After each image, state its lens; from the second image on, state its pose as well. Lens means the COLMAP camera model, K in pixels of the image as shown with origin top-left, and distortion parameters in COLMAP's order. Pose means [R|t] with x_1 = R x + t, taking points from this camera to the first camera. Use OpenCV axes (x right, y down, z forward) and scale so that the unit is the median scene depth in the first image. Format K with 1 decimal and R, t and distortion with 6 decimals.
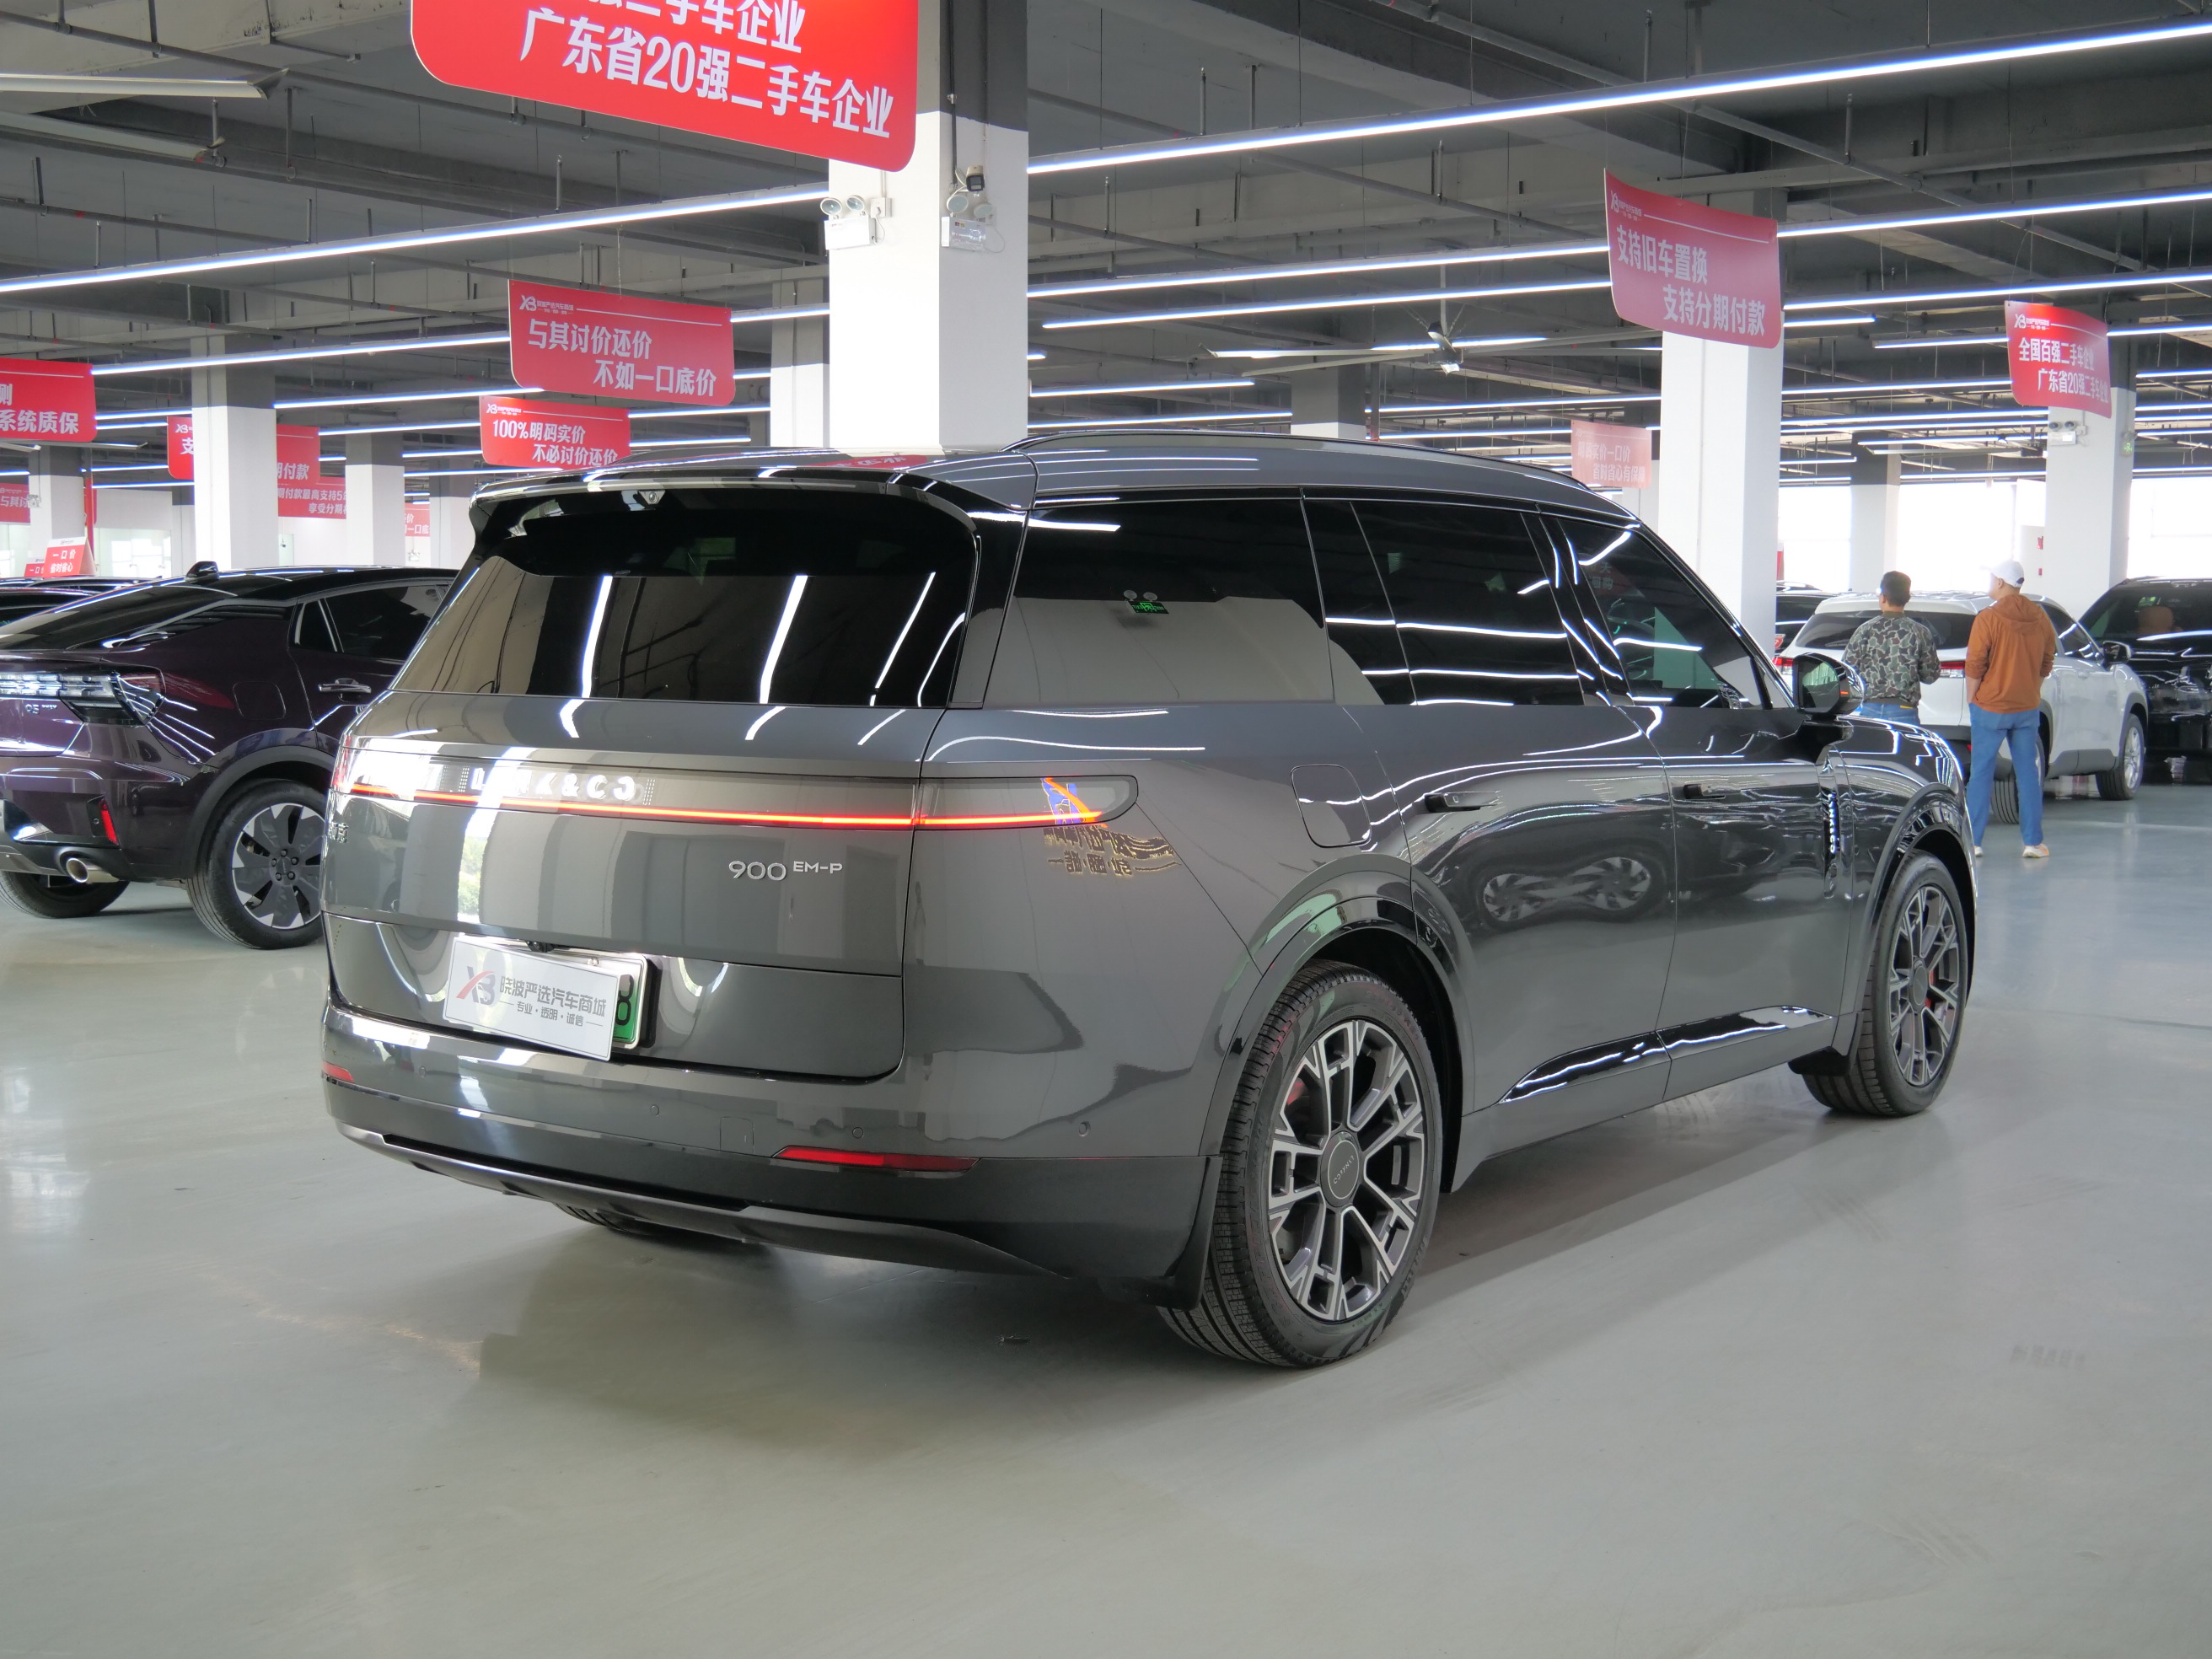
lens RADIAL K [[2673.6, 0, 1150.1], [0, 2673.6, 836.0], [0, 0, 1]] dist [0.005270, 0.056327]
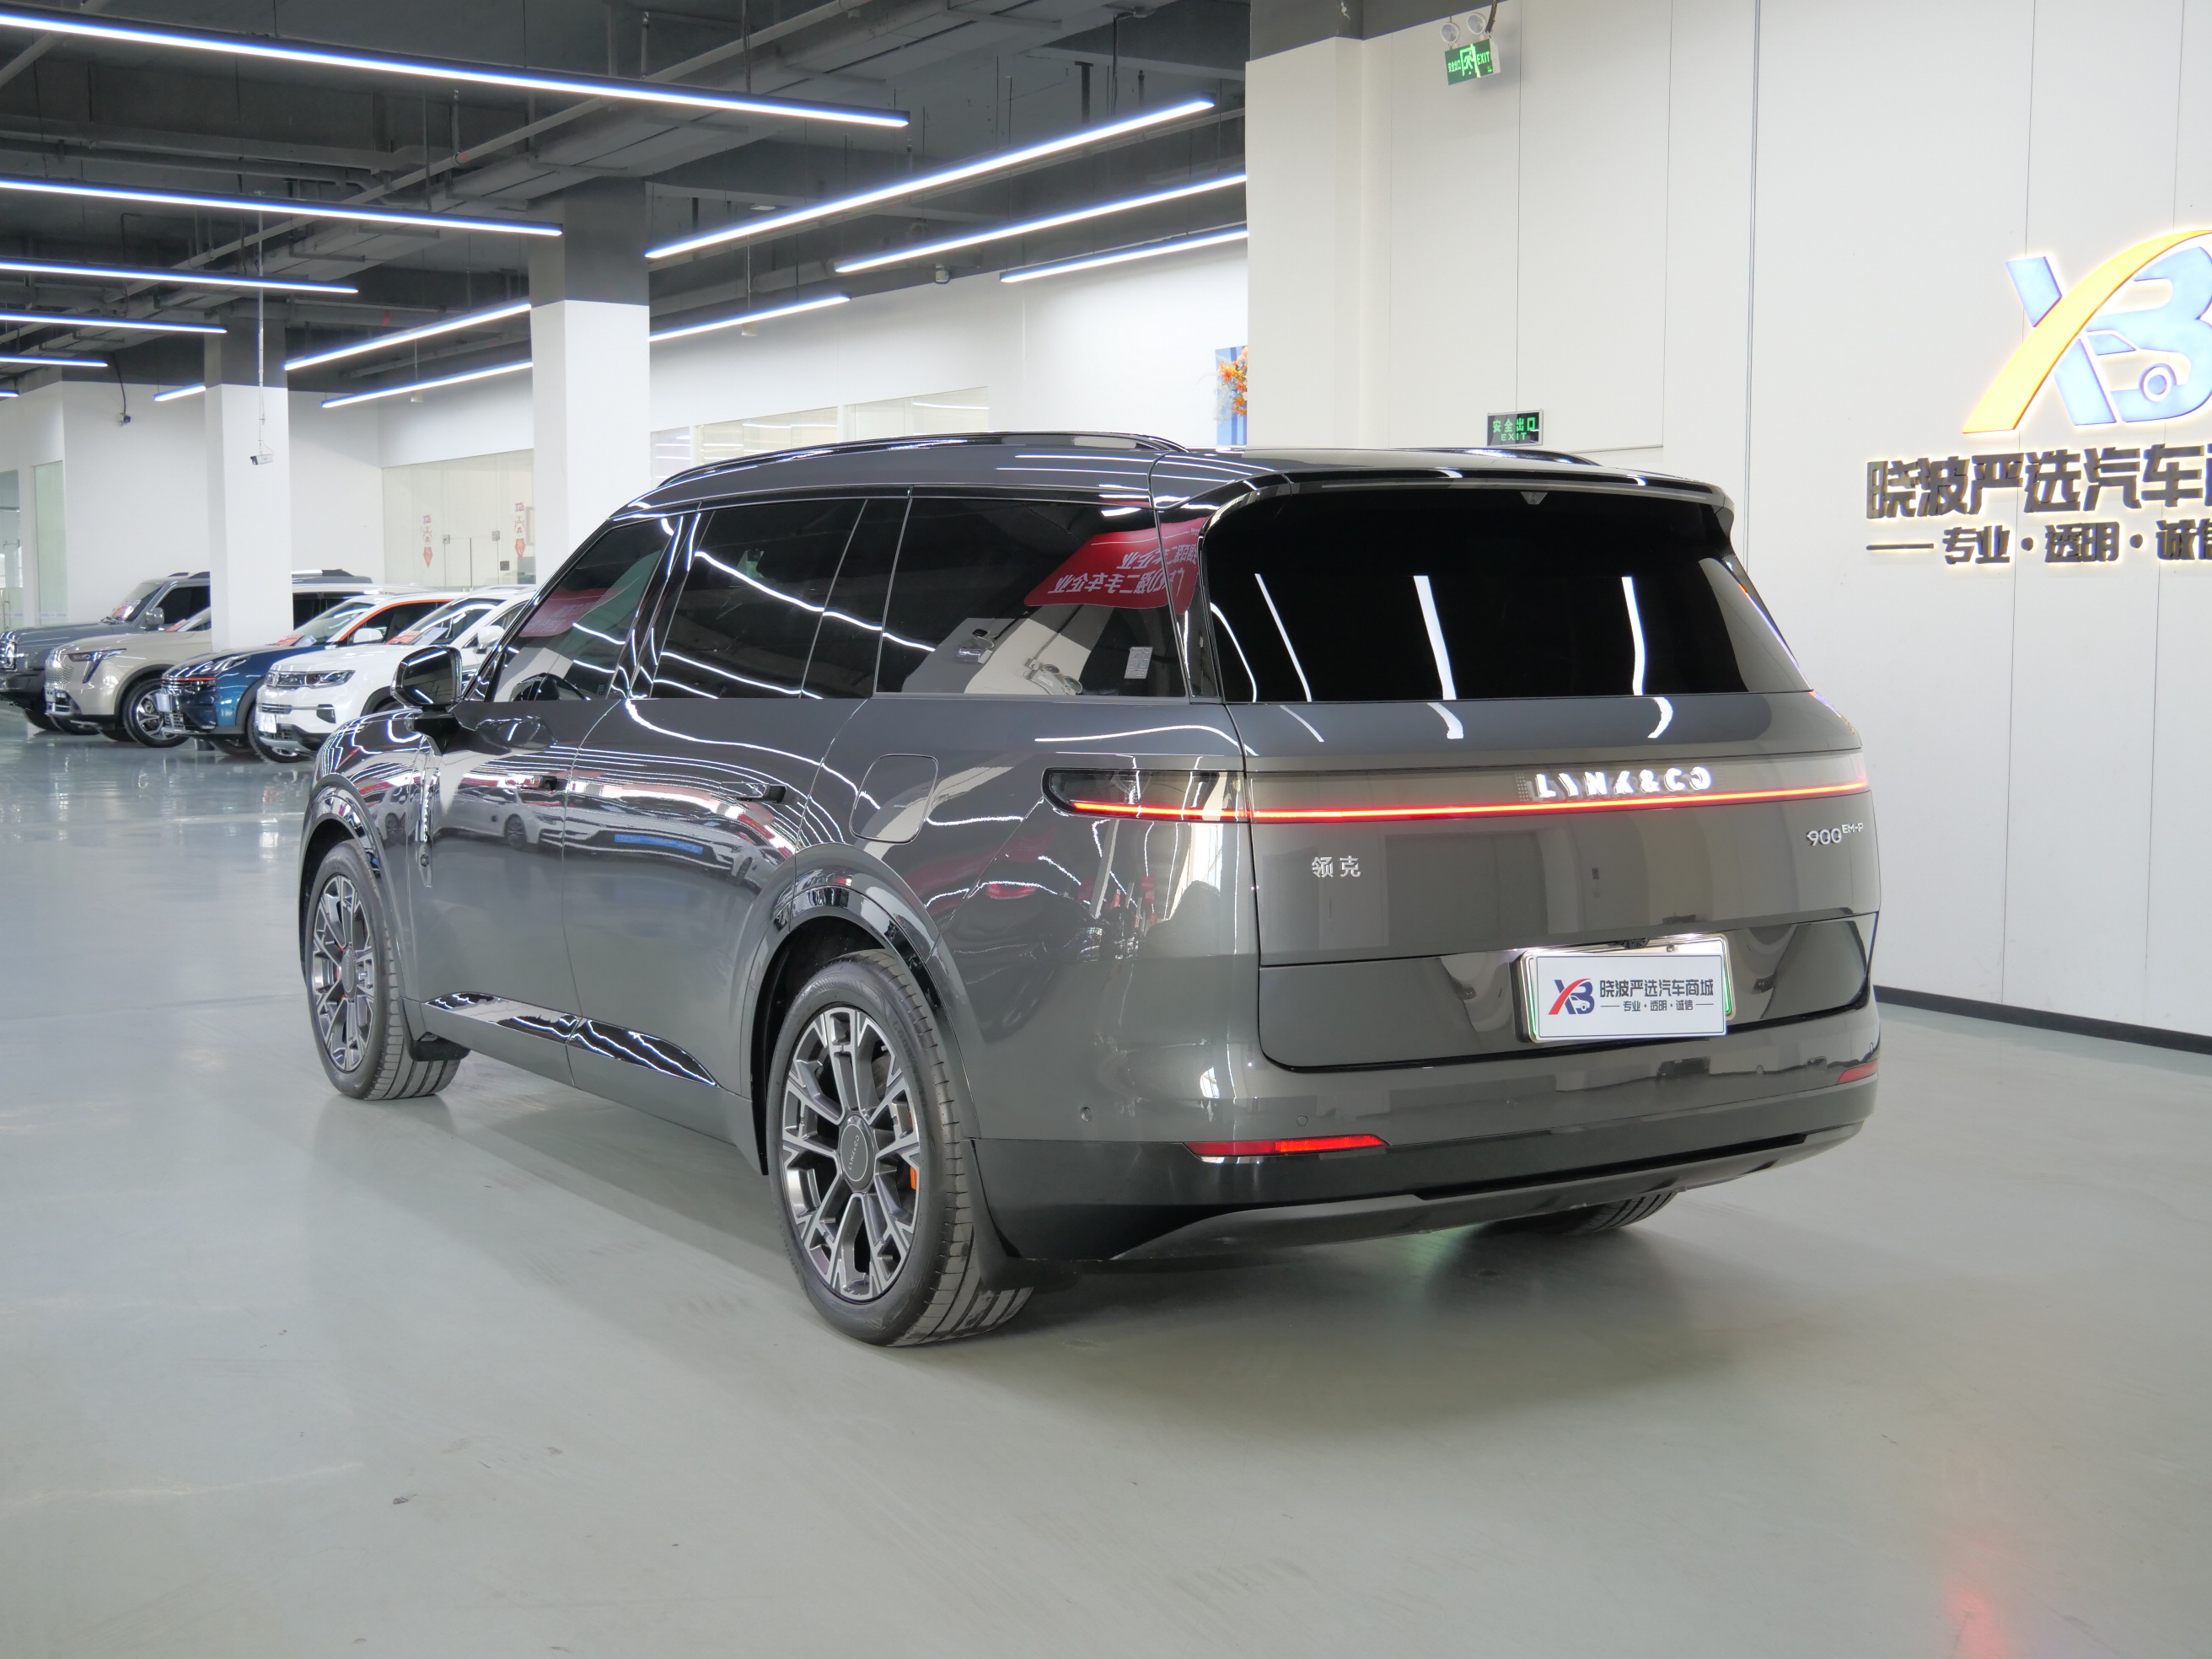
lens RADIAL K [[2673.6, 0, 1150.1], [0, 2673.6, 836.0], [0, 0, 1]] dist [0.005270, 0.056327]
pose [[0.353351, -0.085287, 0.931595, -0.302040], [0.082093, 0.994821, 0.059937, -0.018299], [-0.931882, 0.055298, 0.358523, 0.197970]]
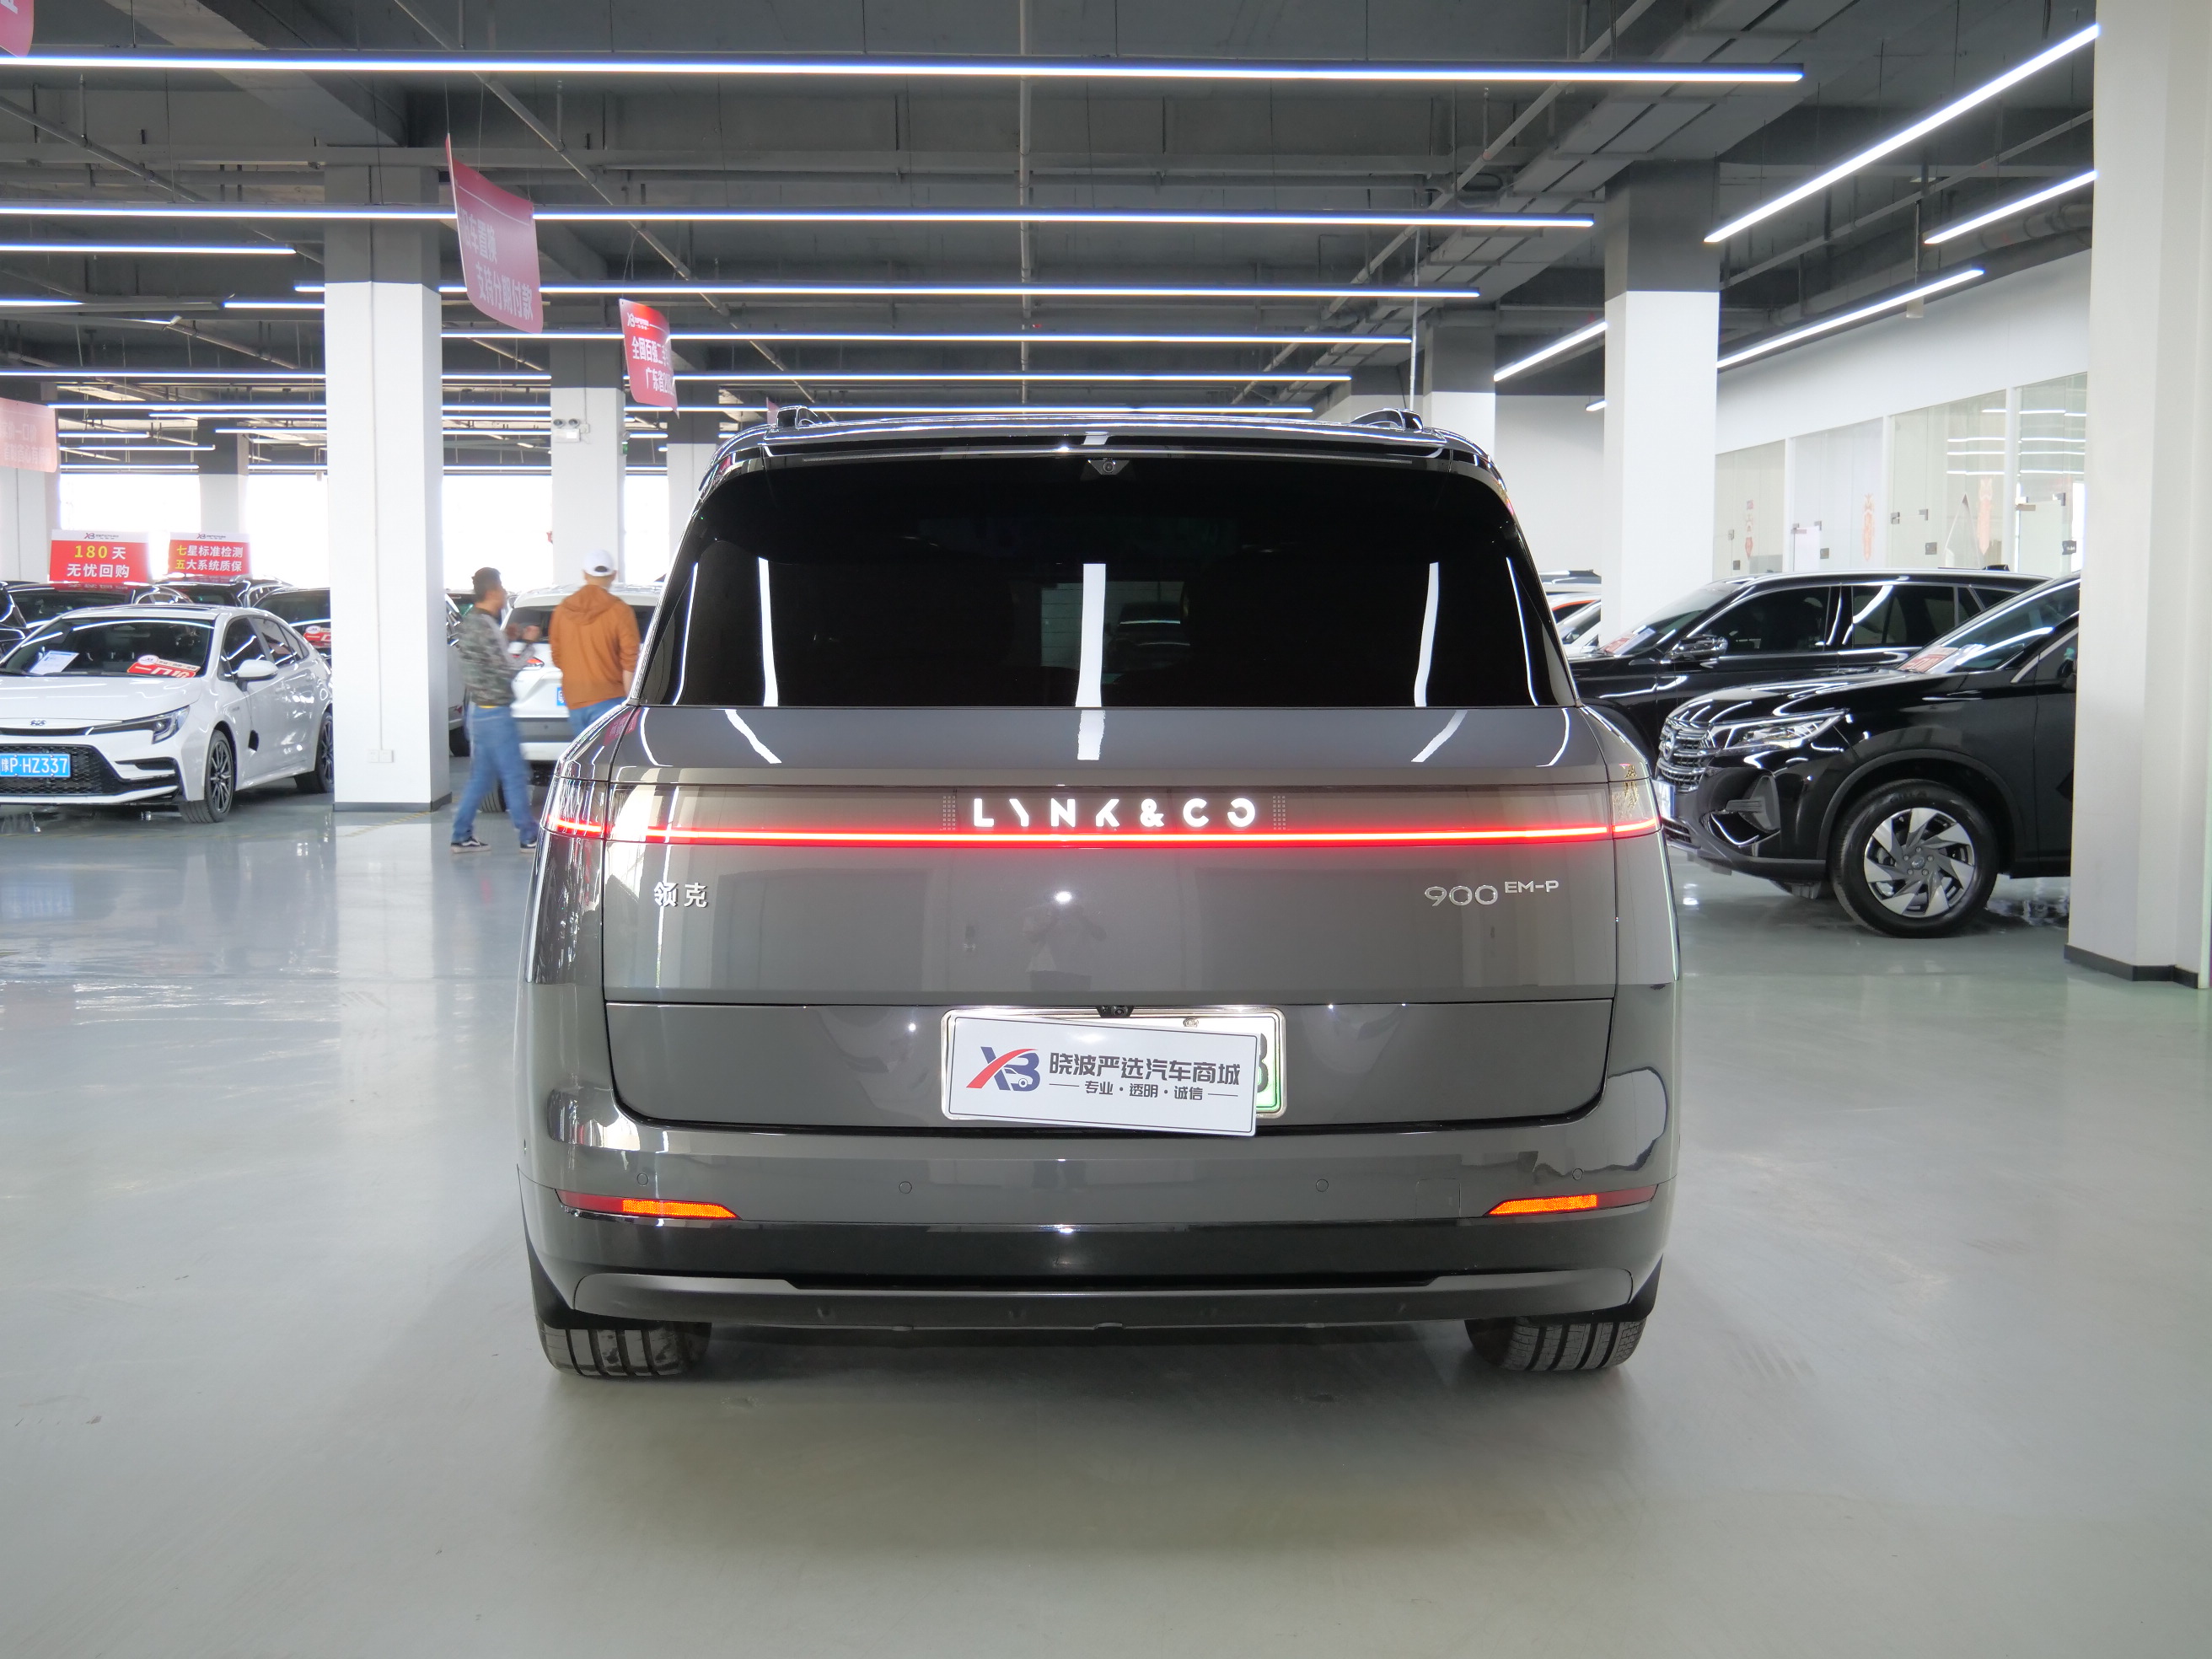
lens RADIAL K [[2686.6, 0, 1153.8], [0, 2686.6, 835.8], [0, 0, 1]] dist [0.003695, 0.029265]
pose [[0.786132, -0.056434, 0.615477, -0.177642], [0.055444, 0.998247, 0.020714, -0.007089], [-0.615567, 0.017841, 0.787883, 0.083762]]
